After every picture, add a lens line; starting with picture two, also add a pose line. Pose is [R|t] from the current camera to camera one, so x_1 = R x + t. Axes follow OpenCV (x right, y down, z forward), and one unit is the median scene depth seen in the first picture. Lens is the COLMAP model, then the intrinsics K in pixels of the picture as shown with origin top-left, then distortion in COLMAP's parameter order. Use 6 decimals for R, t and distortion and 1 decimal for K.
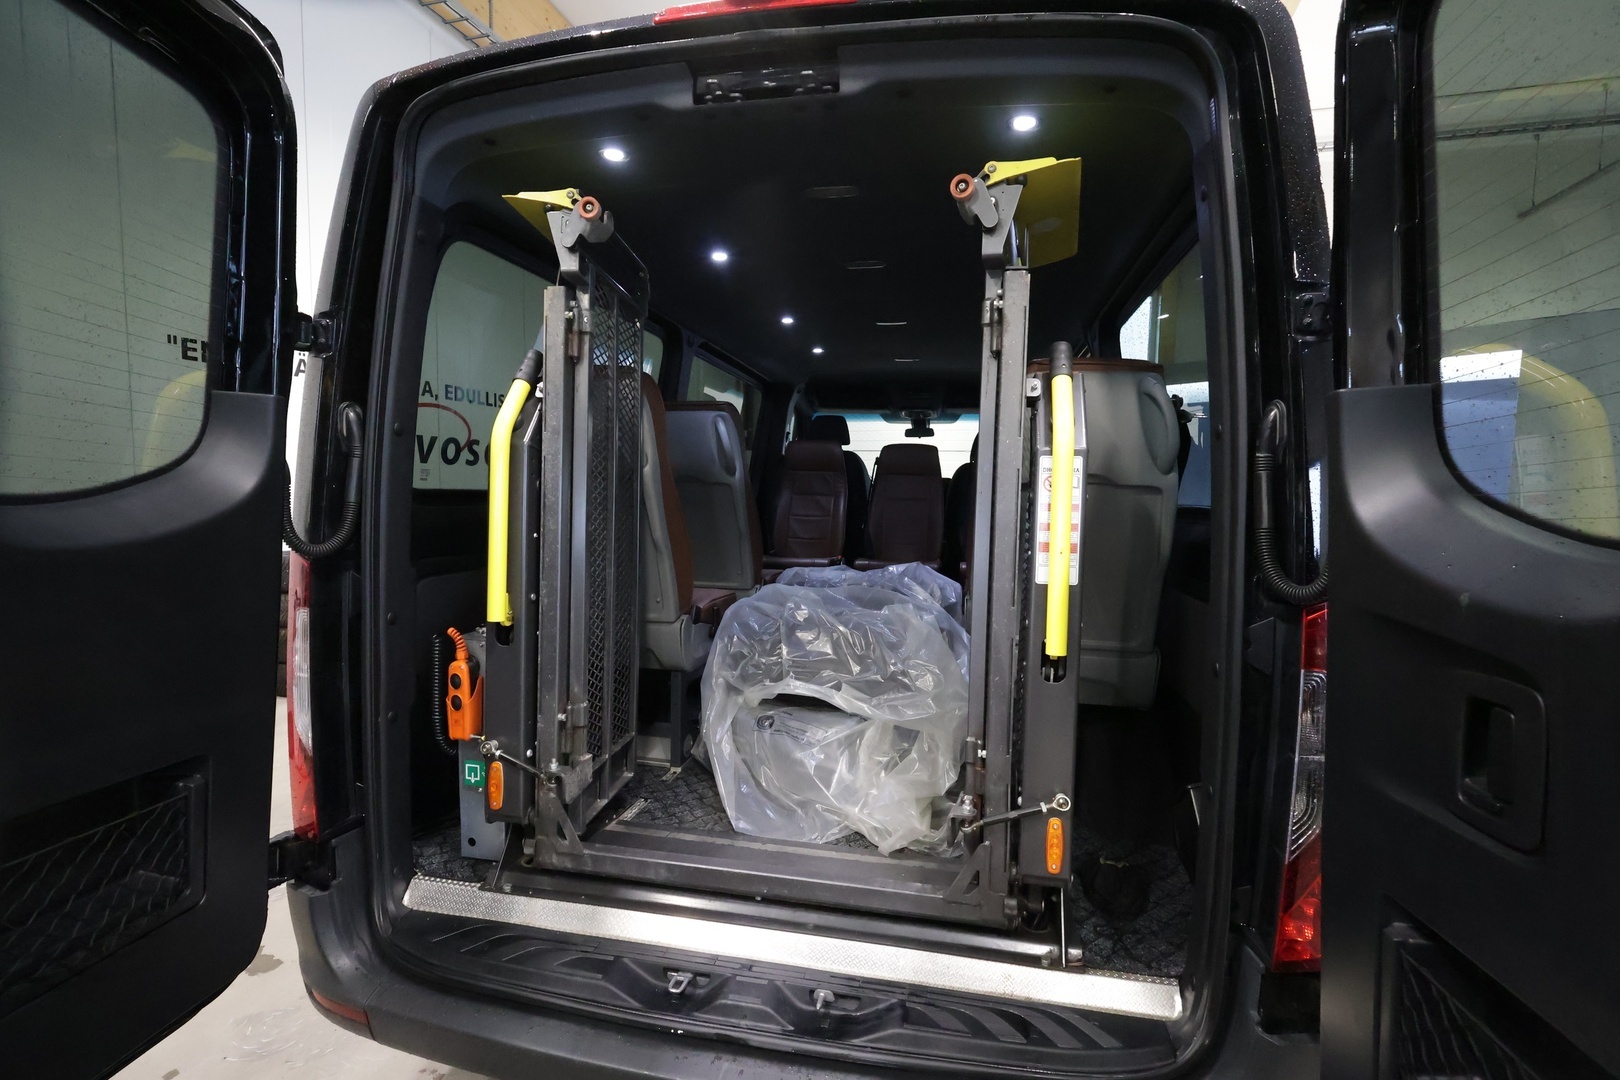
lens RADIAL K [[761.6, 0, 815.9], [0, 761.6, 543.2], [0, 0, 1]] dist [0.022228, 0.000080]
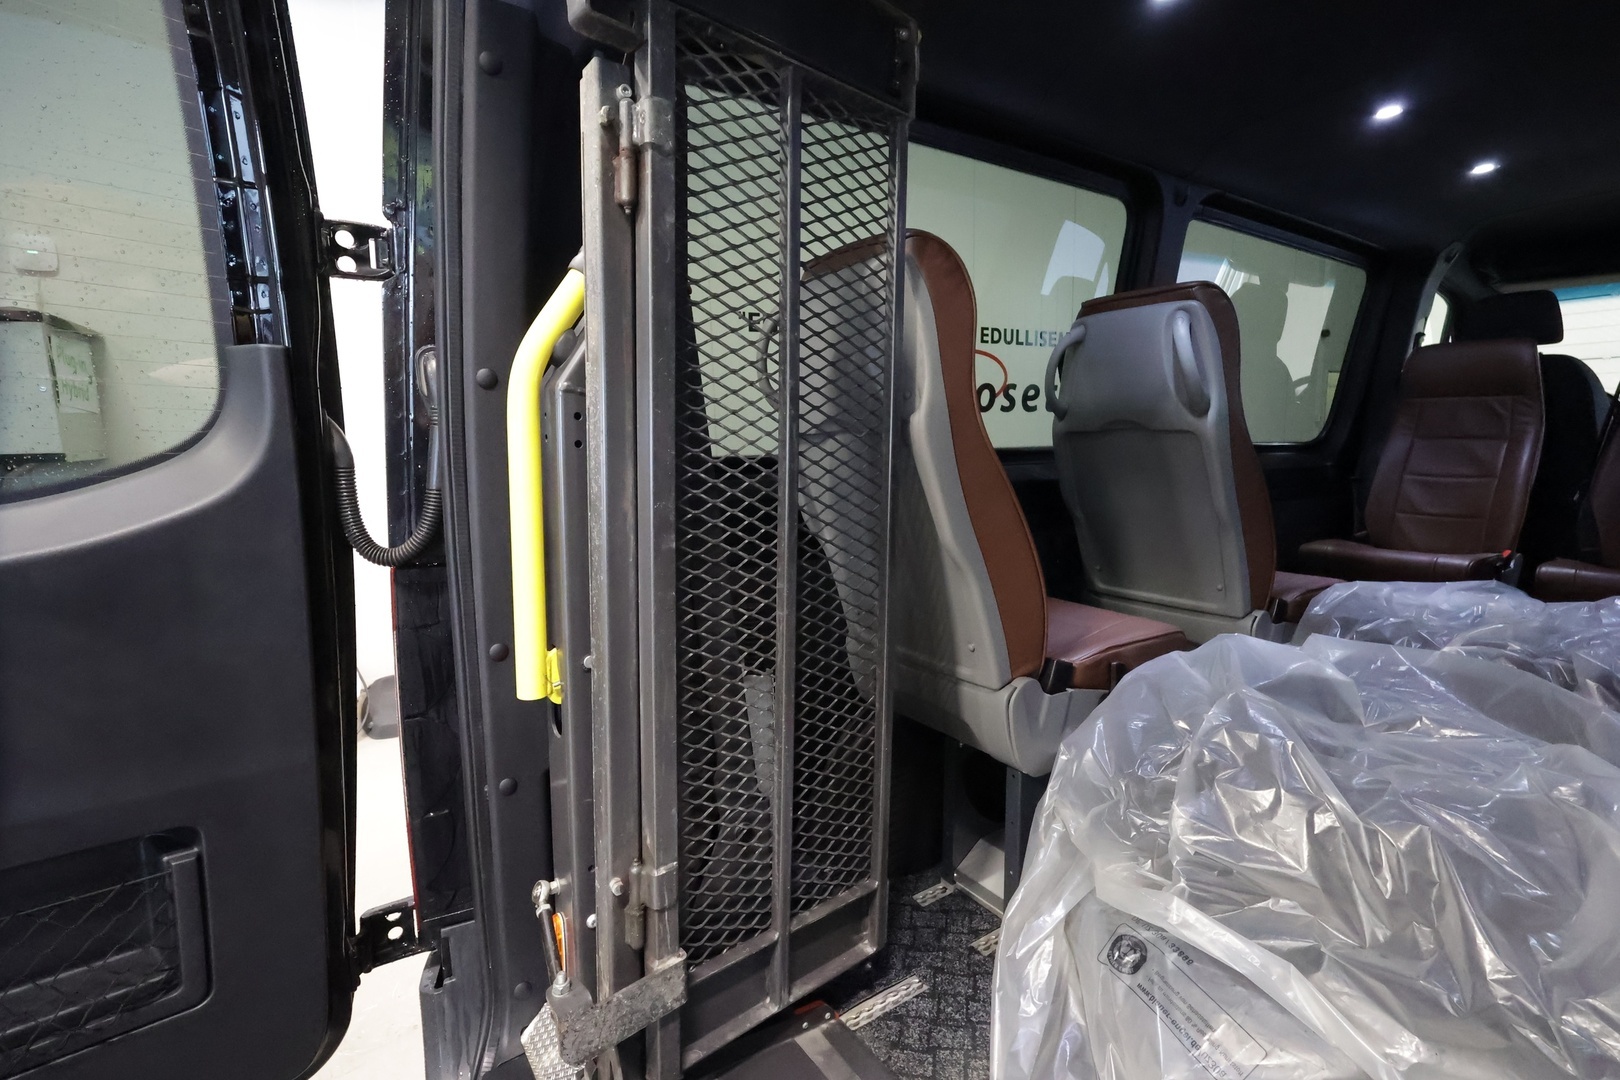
lens RADIAL K [[751.5, 0, 813.4], [0, 751.5, 544.0], [0, 0, 1]] dist [0.001559, 0.000887]
pose [[0.719721, 0.074800, -0.690222, 0.058241], [-0.020070, 0.996005, 0.087010, -0.031669], [0.693973, -0.048770, 0.718347, 0.335668]]
